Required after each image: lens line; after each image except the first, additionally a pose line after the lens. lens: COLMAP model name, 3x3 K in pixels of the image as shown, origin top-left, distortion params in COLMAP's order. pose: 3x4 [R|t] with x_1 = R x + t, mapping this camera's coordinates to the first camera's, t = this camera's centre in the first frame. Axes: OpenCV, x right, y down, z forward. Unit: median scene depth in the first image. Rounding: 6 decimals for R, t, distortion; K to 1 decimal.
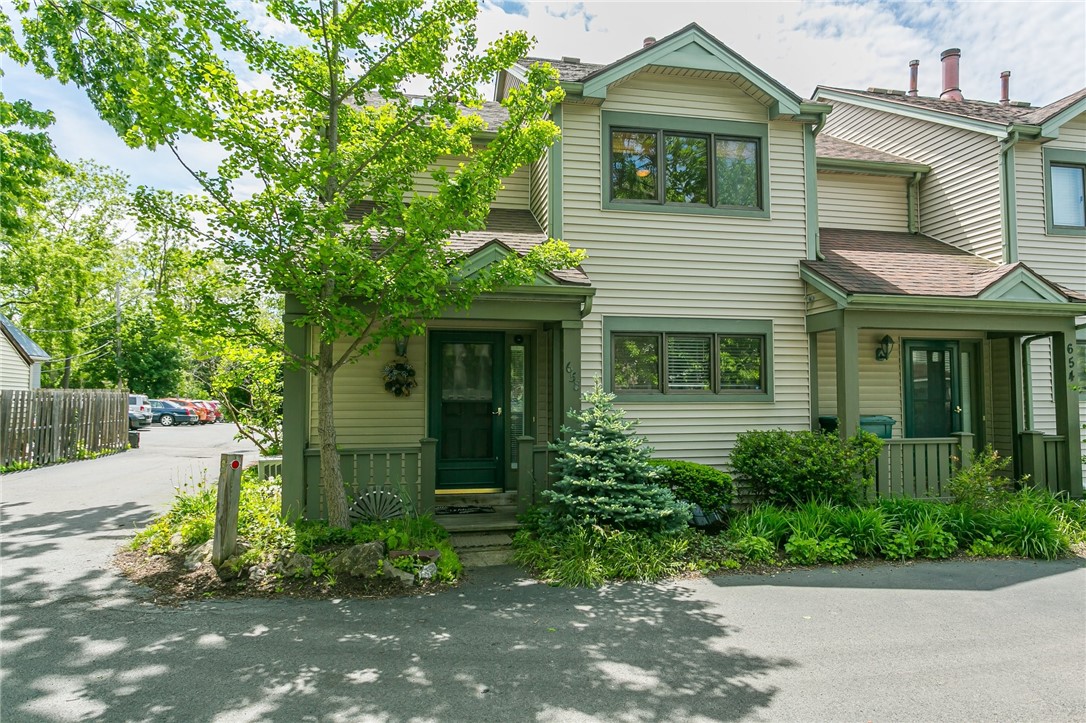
lens RADIAL K [[686.1, 0, 546.9], [0, 686.1, 364.0], [0, 0, 1]] dist [0.002629, 0.000093]
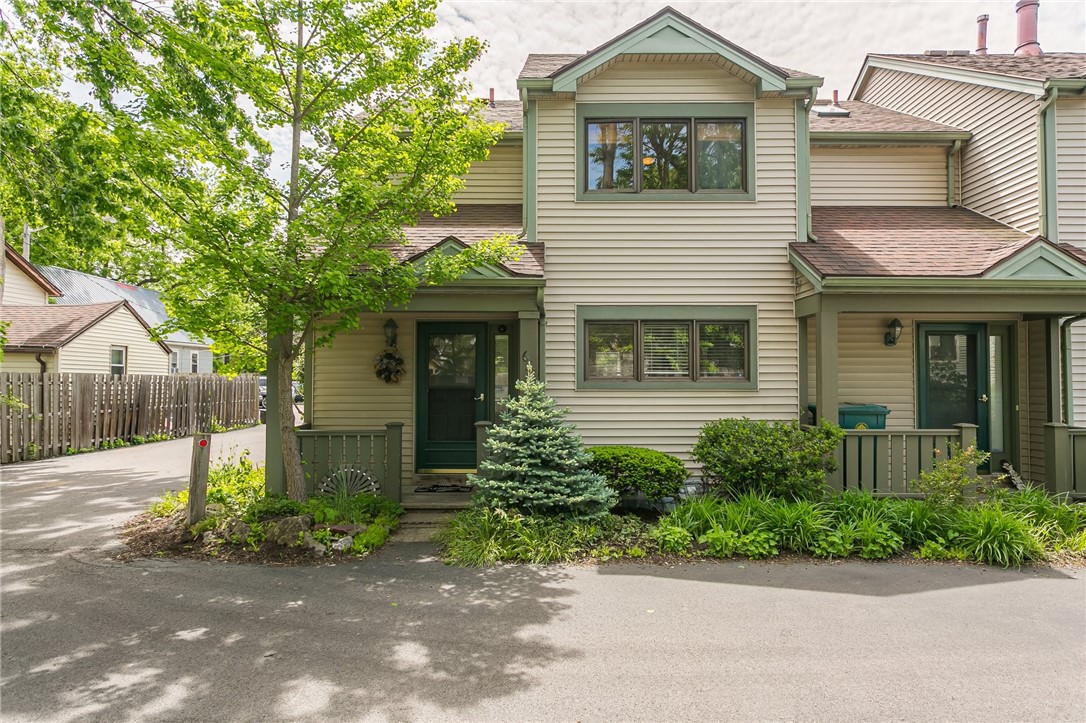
lens RADIAL K [[654.6, 0, 543.0], [0, 654.6, 361.5], [0, 0, 1]] dist [-0.002469, 0.003854]
pose [[0.978978, -0.003639, -0.203935, 0.232439], [0.007950, 0.999762, 0.020320, -0.006280], [0.203813, -0.021514, 0.978773, 0.029375]]
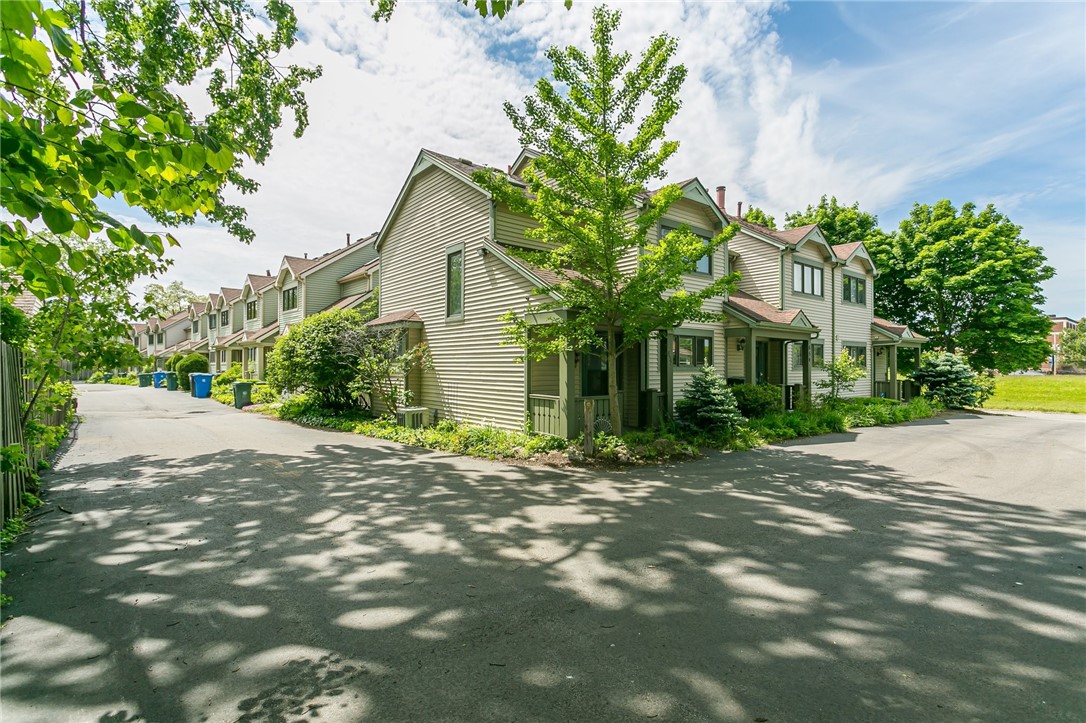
lens RADIAL K [[520.8, 0, 543.0], [0, 520.8, 361.5], [0, 0, 1]] dist [0.000690, 0.000028]
pose [[0.888229, 0.009304, 0.459306, -0.871358], [-0.029468, 0.998890, 0.036753, -0.013851], [-0.458455, -0.046180, 0.887517, -0.146919]]
